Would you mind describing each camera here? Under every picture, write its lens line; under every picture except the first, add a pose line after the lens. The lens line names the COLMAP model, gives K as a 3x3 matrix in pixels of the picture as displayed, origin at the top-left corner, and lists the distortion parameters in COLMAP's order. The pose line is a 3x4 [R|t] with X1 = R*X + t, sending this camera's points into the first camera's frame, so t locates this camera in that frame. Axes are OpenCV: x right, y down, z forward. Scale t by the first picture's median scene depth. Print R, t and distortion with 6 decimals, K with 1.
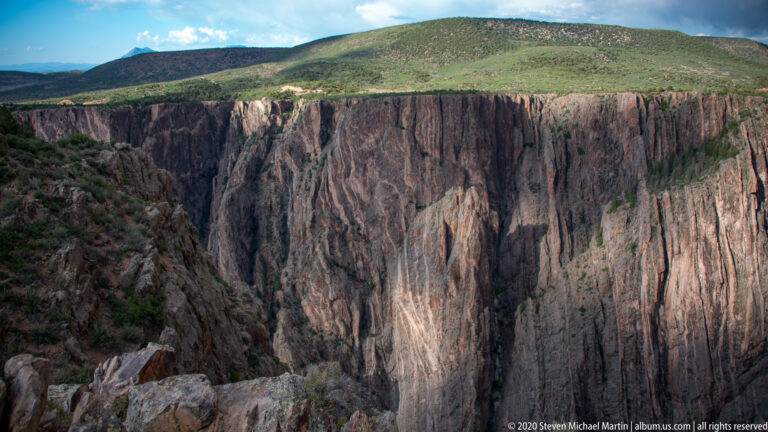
lens RADIAL K [[627.9, 0, 373.6], [0, 627.9, 225.6], [0, 0, 1]] dist [-0.134887, 0.069105]
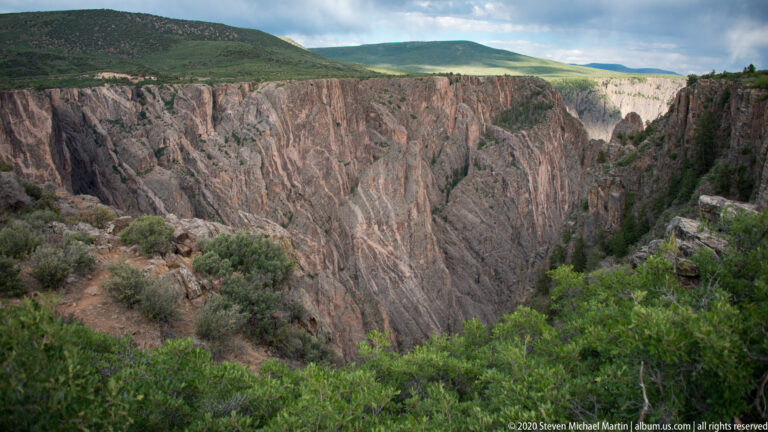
lens RADIAL K [[627.9, 0, 381.2], [0, 627.9, 187.0], [0, 0, 1]] dist [-0.134887, 0.069105]
pose [[0.631549, -0.123514, 0.765434, -0.863197], [0.161079, 0.986591, 0.026297, -0.006388], [-0.758419, 0.106687, 0.642977, 0.117238]]
